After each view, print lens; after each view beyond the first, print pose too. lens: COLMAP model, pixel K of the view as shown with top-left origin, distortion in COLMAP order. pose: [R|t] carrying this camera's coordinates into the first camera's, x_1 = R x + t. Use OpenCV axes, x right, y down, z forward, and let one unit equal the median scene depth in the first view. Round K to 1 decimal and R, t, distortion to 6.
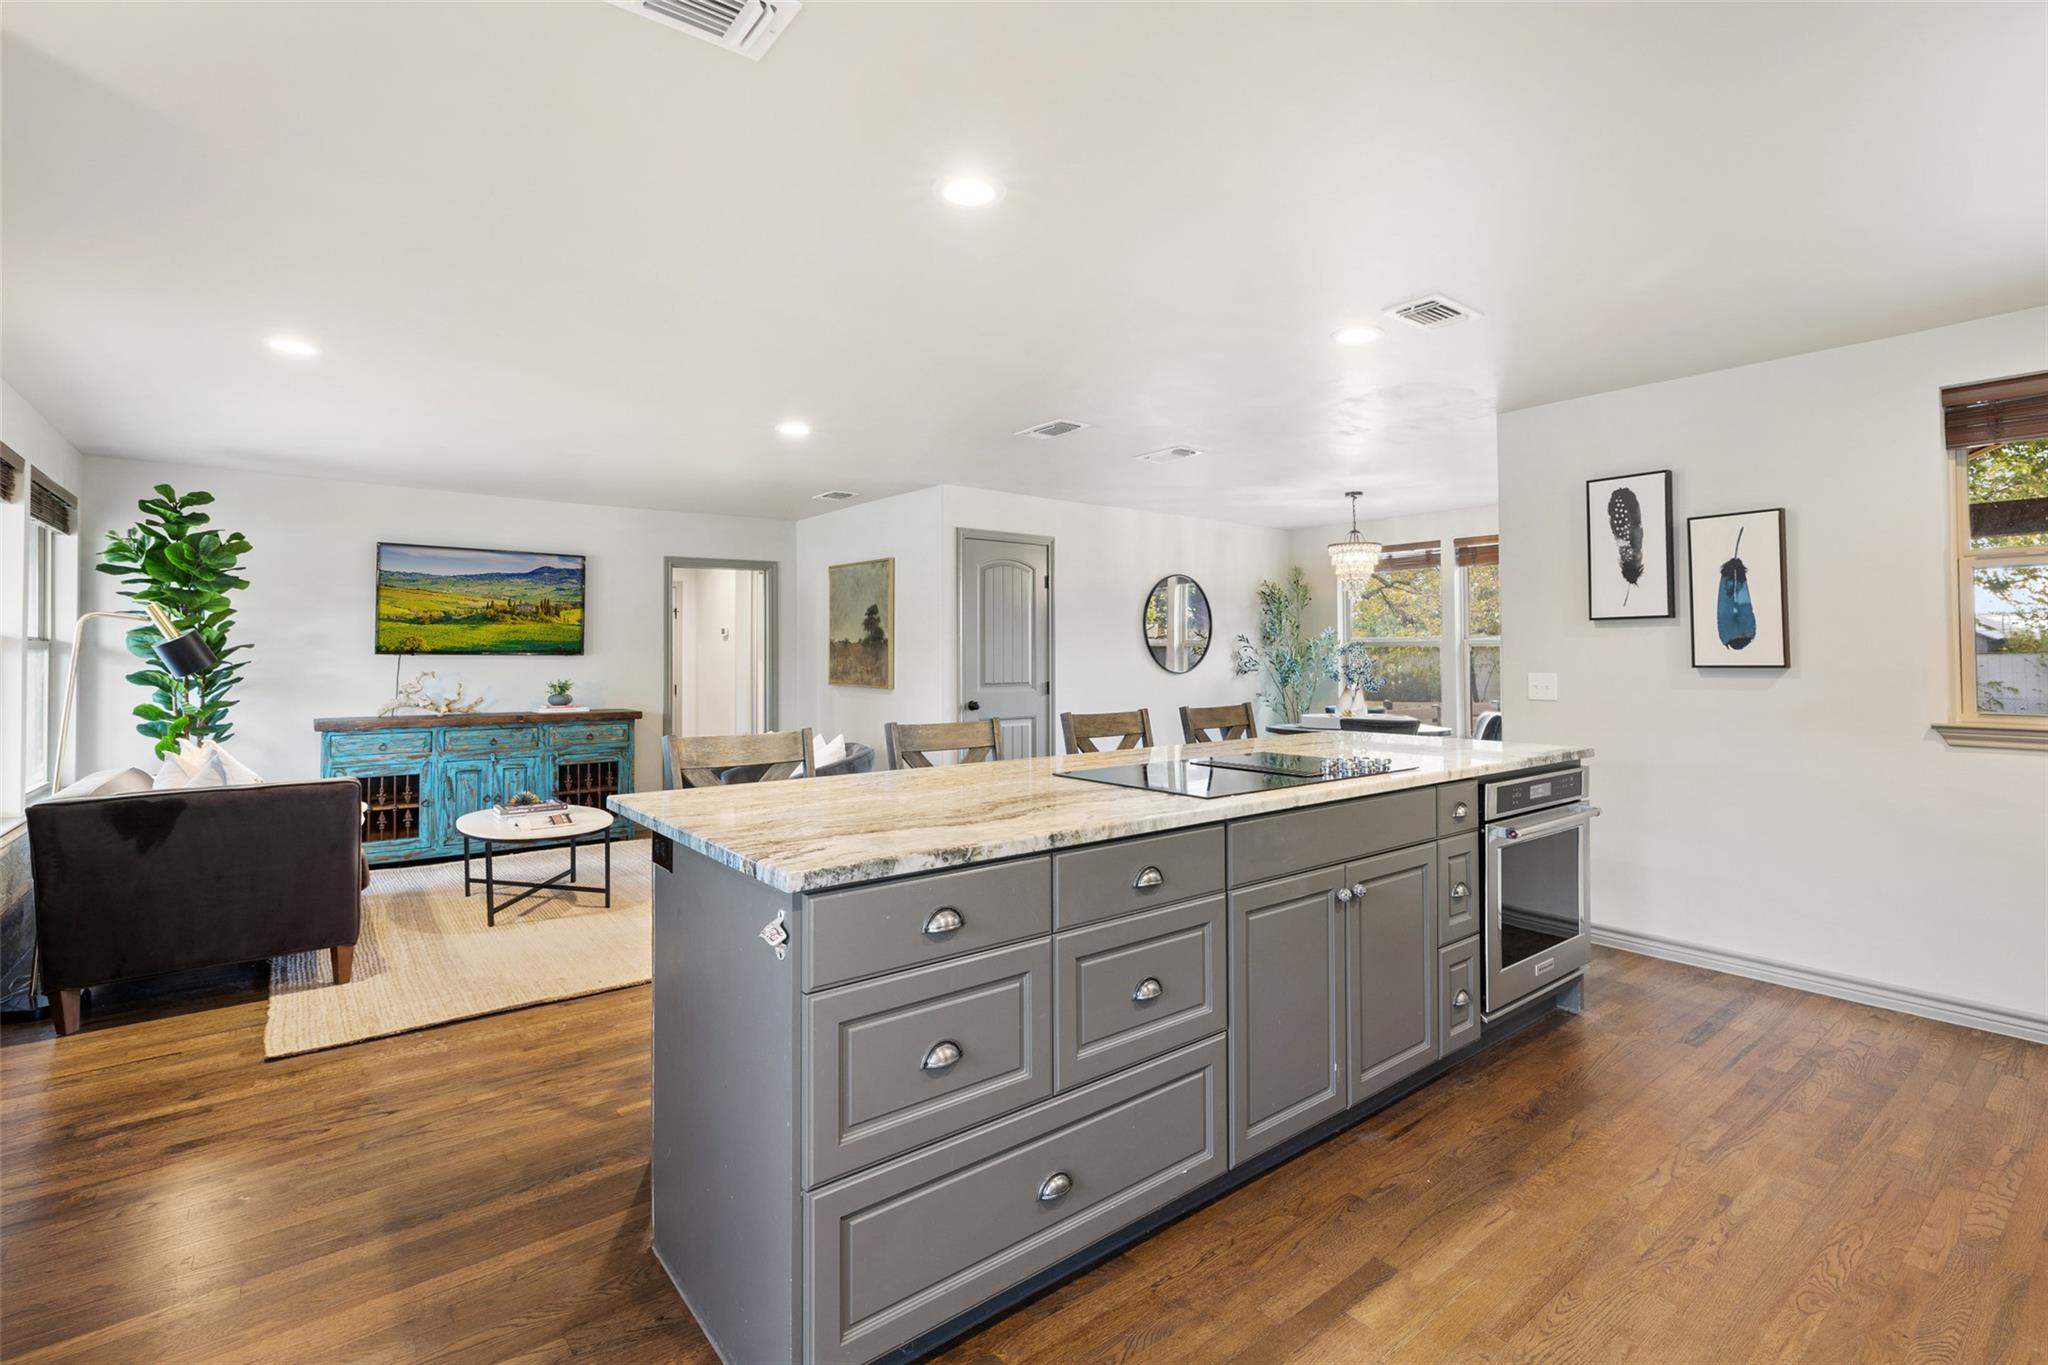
lens RADIAL K [[930.0, 0, 1026.4], [0, 930.0, 641.0], [0, 0, 1]] dist [-0.005140, 0.001681]
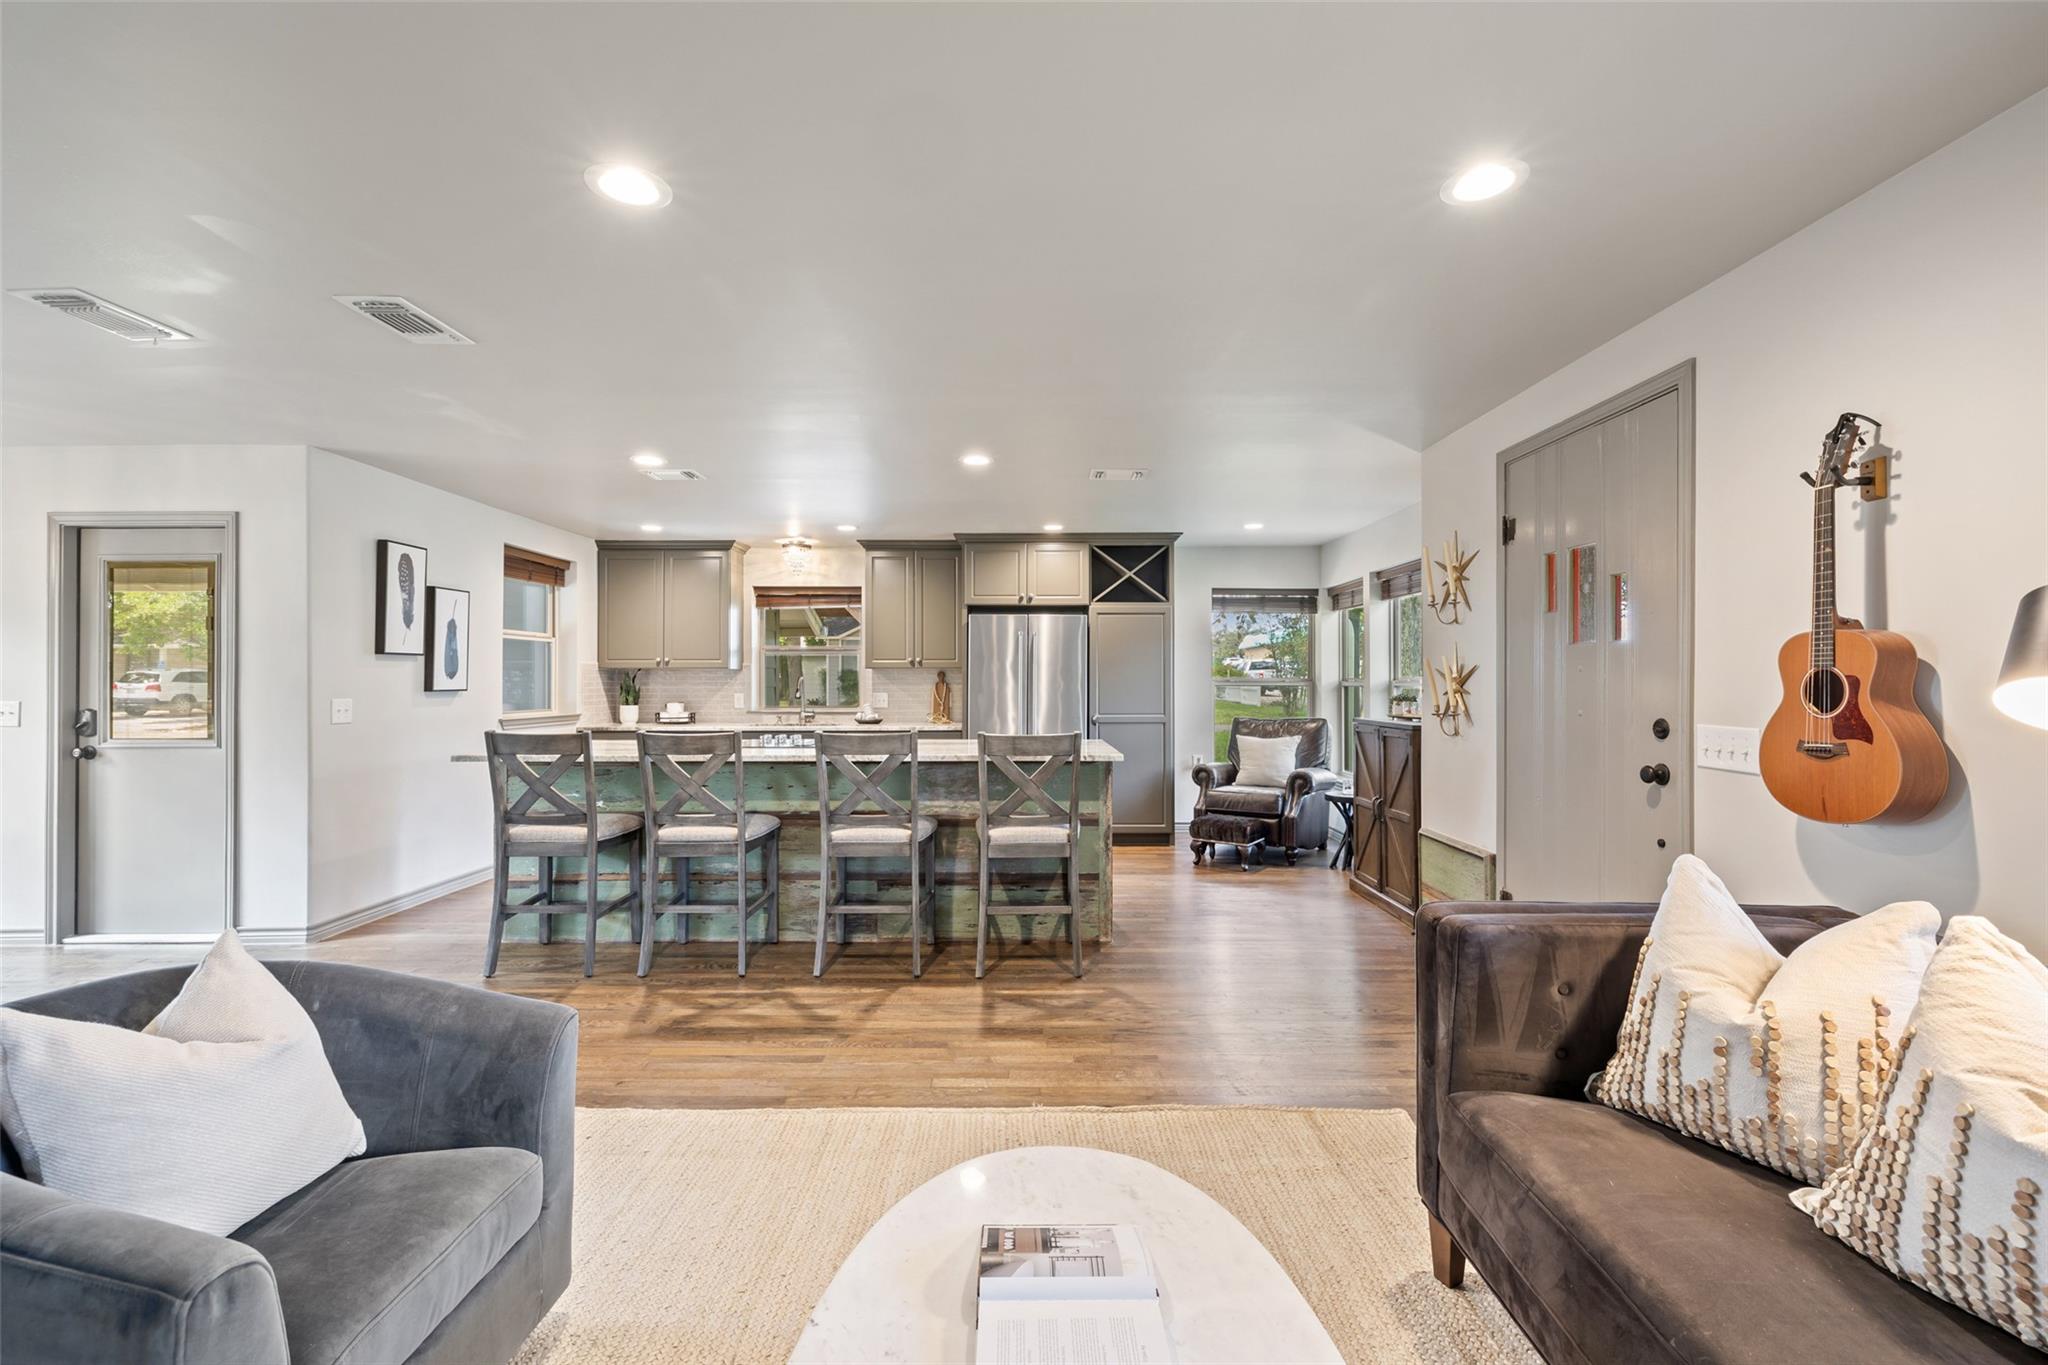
lens RADIAL K [[856.7, 0, 1024.7], [0, 856.7, 683.0], [0, 0, 1]] dist [0.000387, 0.000633]
pose [[-0.785694, 0.006993, 0.618576, -0.997617], [-0.004037, 0.999857, -0.016432, 0.041366], [-0.618602, -0.015408, -0.785553, 1.806324]]
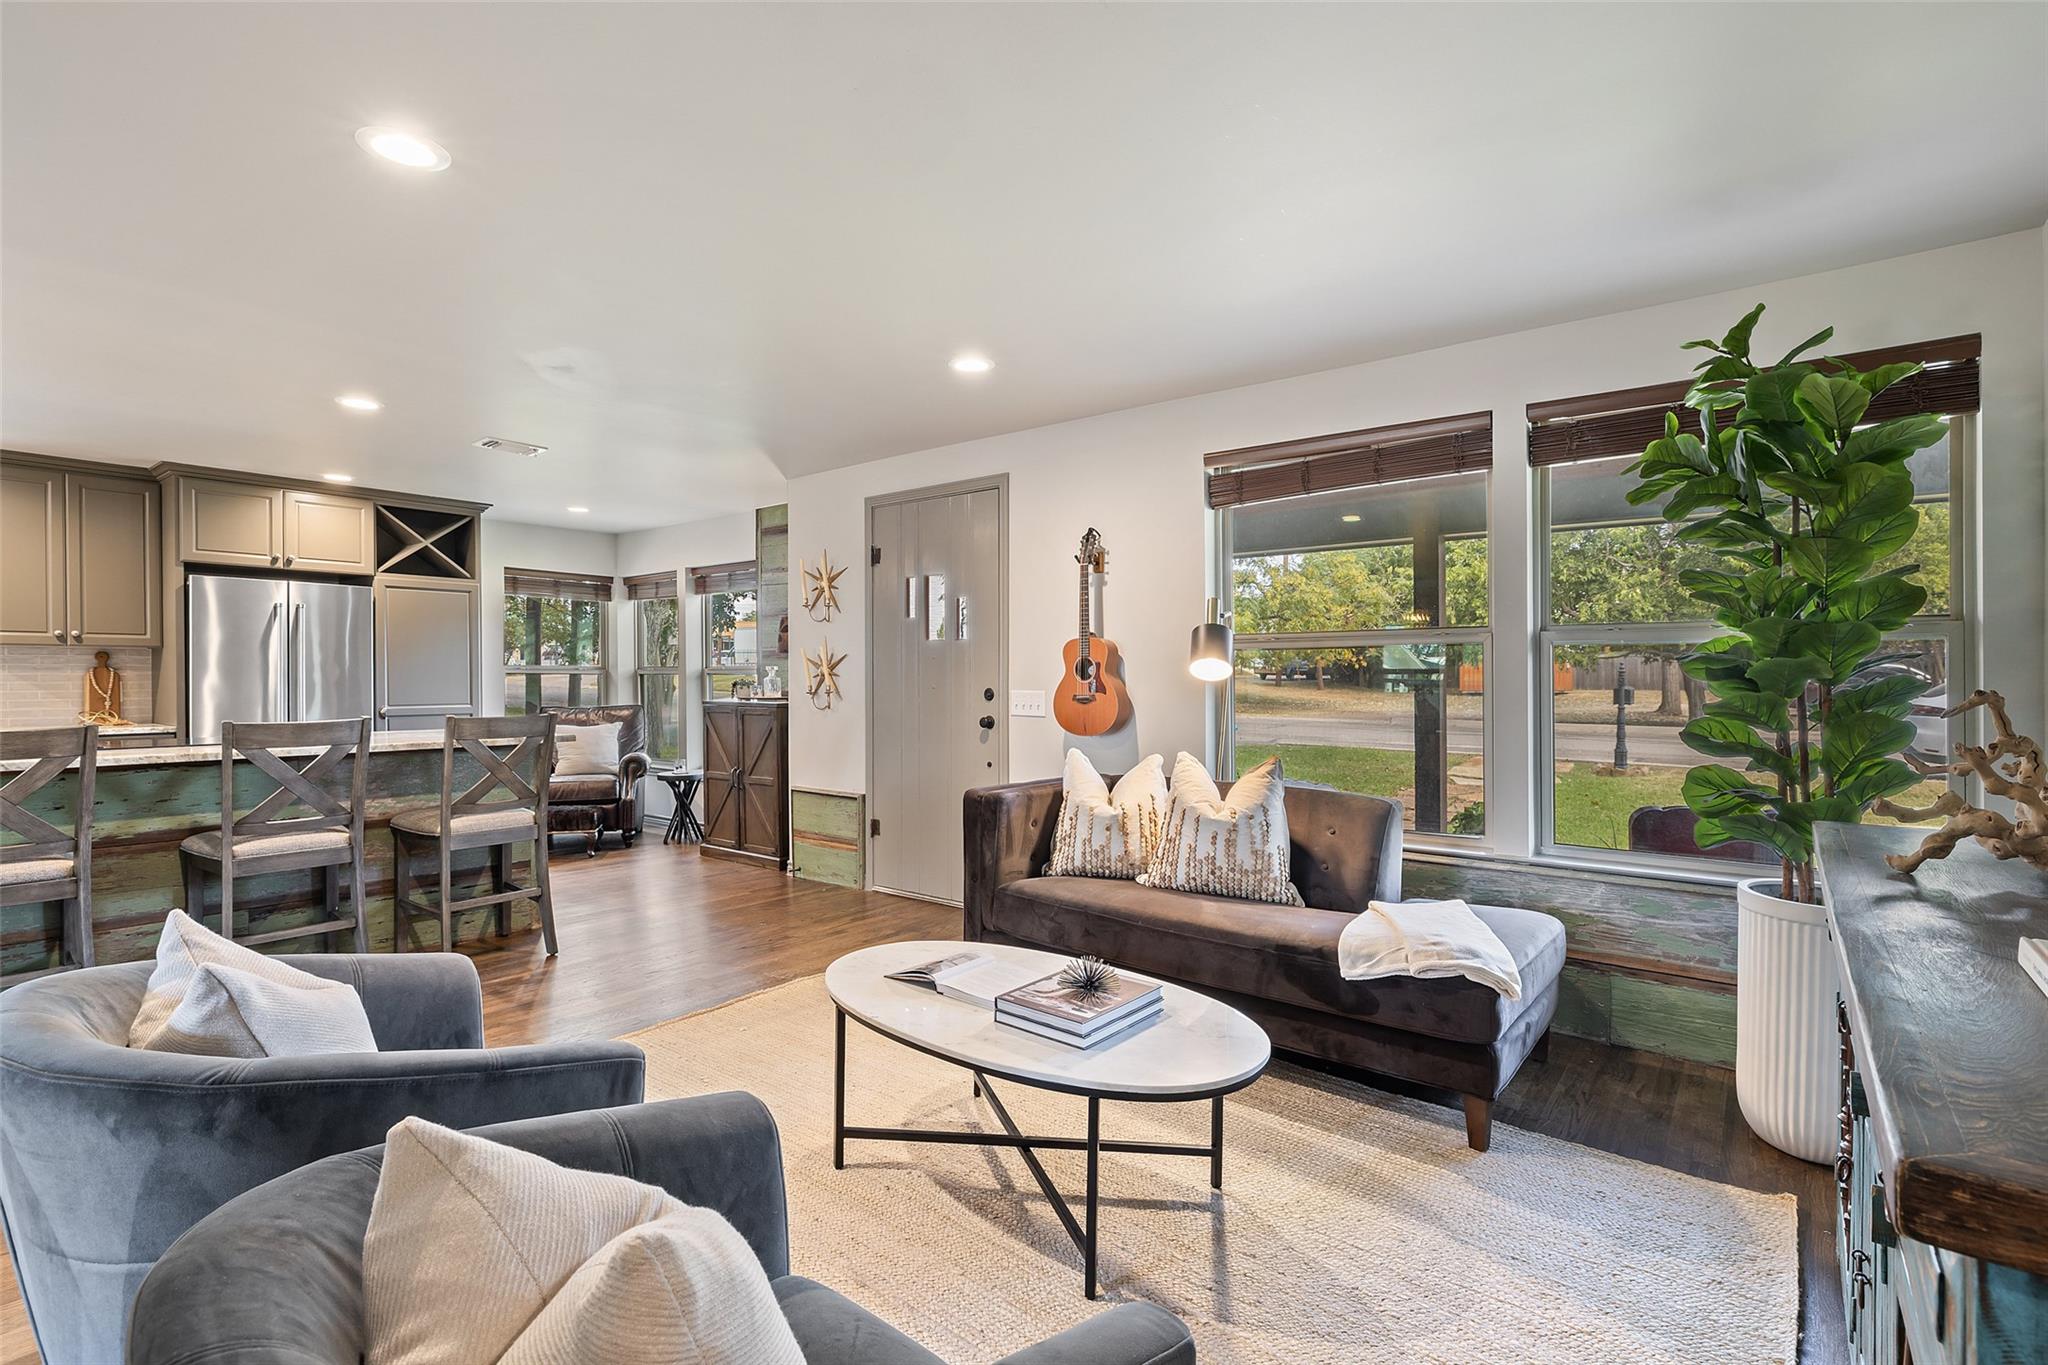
lens RADIAL K [[967.9, 0, 1013.4], [0, 967.9, 685.6], [0, 0, 1]] dist [0.004871, 0.001043]
pose [[-0.974160, 0.009210, -0.225672, -0.640011], [0.010741, 0.999927, -0.005555, 0.066126], [0.225604, -0.007836, -0.974188, 2.299966]]
